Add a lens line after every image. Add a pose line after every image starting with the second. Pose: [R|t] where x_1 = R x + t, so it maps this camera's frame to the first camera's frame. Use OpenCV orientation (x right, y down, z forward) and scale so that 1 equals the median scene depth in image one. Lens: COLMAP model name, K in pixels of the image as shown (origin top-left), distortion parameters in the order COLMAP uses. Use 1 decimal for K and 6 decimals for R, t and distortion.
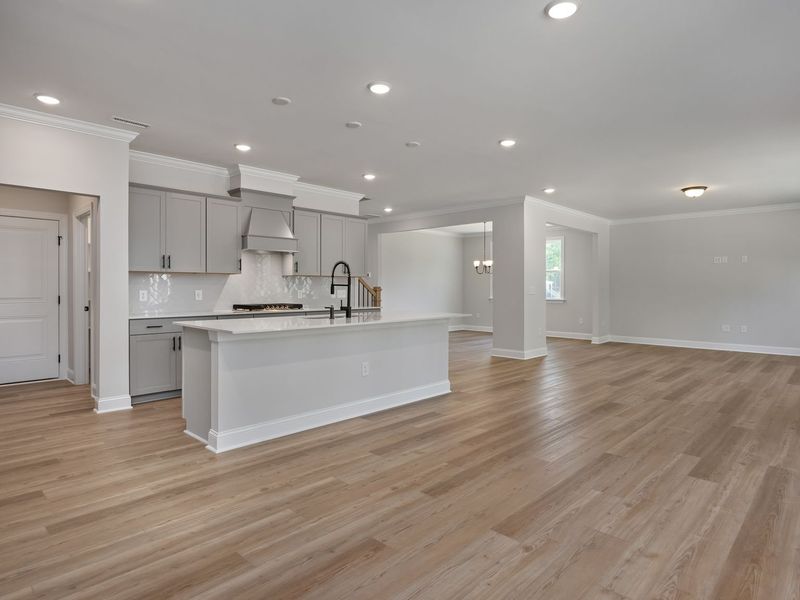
lens RADIAL K [[470.6, 0, 399.9], [0, 470.6, 285.4], [0, 0, 1]] dist [0.002028, 0.000064]
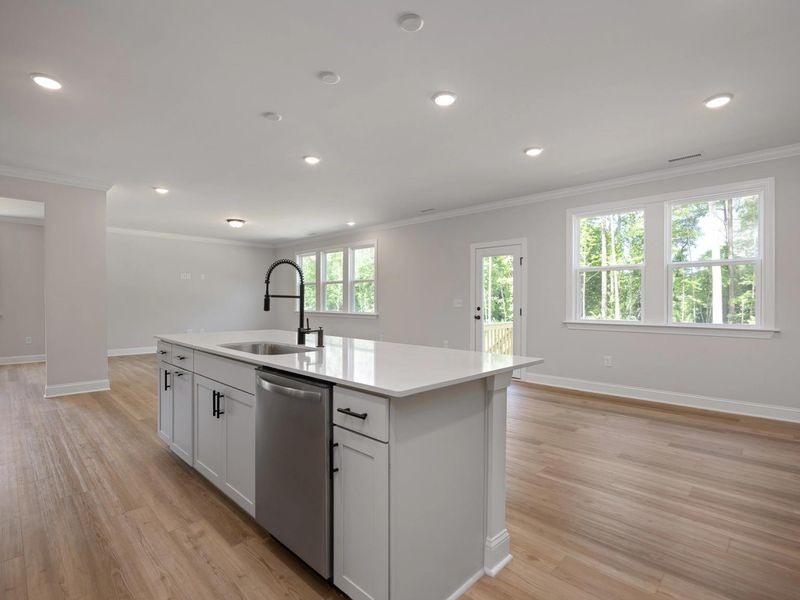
lens RADIAL K [[397.6, 0, 400.0], [0, 397.6, 300.0], [0, 0, 1]] dist [-0.024805, -0.000063]
pose [[0.009269, -0.002992, 0.999953, -0.663956], [-0.004981, 0.999983, 0.003038, 0.002190], [-0.999945, -0.005009, 0.009254, 0.822574]]
